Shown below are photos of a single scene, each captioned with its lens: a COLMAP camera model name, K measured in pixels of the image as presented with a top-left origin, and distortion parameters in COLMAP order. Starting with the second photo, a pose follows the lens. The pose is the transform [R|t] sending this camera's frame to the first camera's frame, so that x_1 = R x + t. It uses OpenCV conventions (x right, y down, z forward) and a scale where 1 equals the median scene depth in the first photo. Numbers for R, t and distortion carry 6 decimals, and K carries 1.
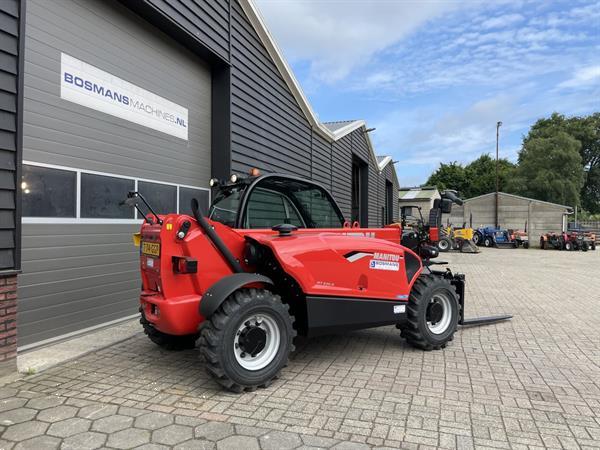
lens RADIAL K [[454.6, 0, 303.3], [0, 454.6, 218.3], [0, 0, 1]] dist [0.086892, -0.121887]
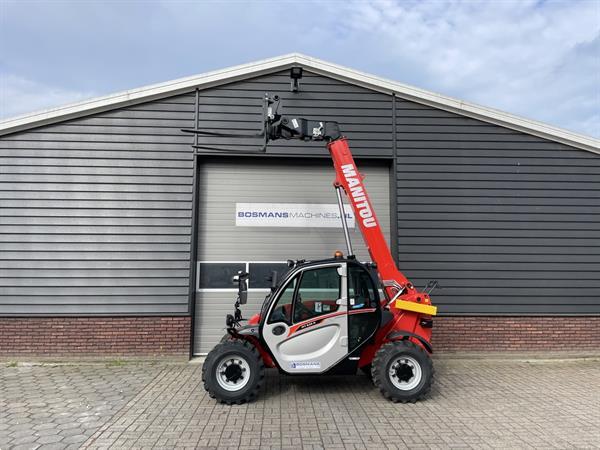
lens RADIAL K [[454.6, 0, 305.3], [0, 454.6, 219.3], [0, 0, 1]] dist [0.086892, -0.121887]
pose [[0.351641, -0.119787, -0.928439, 1.446020], [0.009544, 0.992187, -0.124397, -0.050824], [0.936086, 0.034882, 0.350036, 0.640327]]
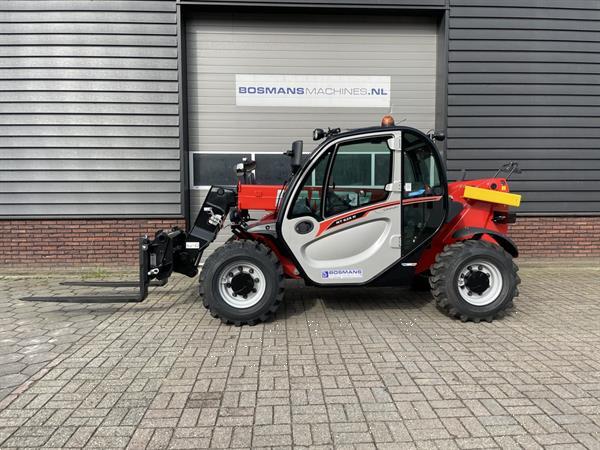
lens RADIAL K [[454.6, 0, 305.5], [0, 454.6, 221.1], [0, 0, 1]] dist [0.086892, -0.121887]
pose [[0.350928, 0.044599, -0.935340, 1.023847], [0.016886, 0.998401, 0.053941, 0.040390], [0.936250, -0.034724, 0.349614, 0.719454]]
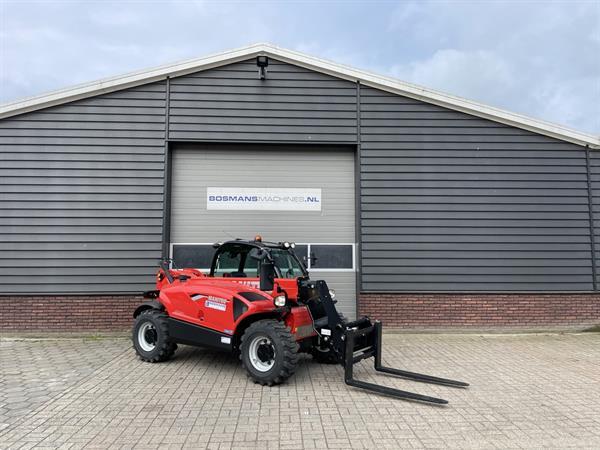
lens RADIAL K [[454.6, 0, 302.3], [0, 454.6, 219.6], [0, 0, 1]] dist [0.086892, -0.121887]
pose [[0.345505, -0.092000, -0.933896, 1.585669], [0.013380, 0.995565, -0.093125, -0.025603], [0.938322, 0.019680, 0.345203, 0.746274]]
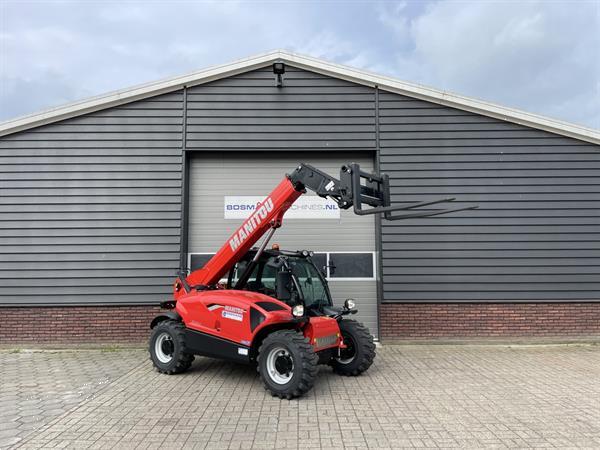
lens RADIAL K [[454.6, 0, 305.1], [0, 454.6, 221.5], [0, 0, 1]] dist [0.086892, -0.121887]
pose [[0.308913, -0.112588, -0.944403, 1.551485], [0.020508, 0.993526, -0.111736, -0.020370], [0.950869, 0.015149, 0.309223, 0.765171]]
